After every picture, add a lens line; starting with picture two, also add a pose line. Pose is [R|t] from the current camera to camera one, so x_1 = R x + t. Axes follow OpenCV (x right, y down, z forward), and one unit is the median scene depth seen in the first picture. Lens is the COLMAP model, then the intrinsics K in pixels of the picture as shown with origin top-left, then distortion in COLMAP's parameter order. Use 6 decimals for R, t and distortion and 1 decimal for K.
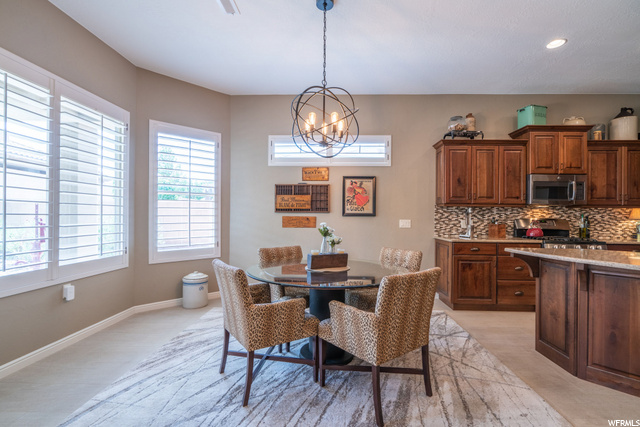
lens RADIAL K [[288.1, 0, 325.8], [0, 288.1, 212.3], [0, 0, 1]] dist [0.000226, 0.000462]
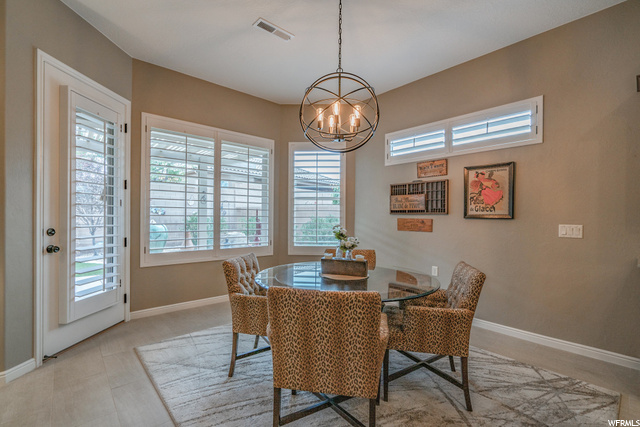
lens RADIAL K [[288.1, 0, 325.8], [0, 288.1, 212.3], [0, 0, 1]] dist [0.000226, 0.000462]
pose [[0.690119, -0.010823, -0.723615, 0.361046], [0.001611, 0.999909, -0.013419, 0.005981], [0.723694, 0.008095, 0.690074, 0.196038]]
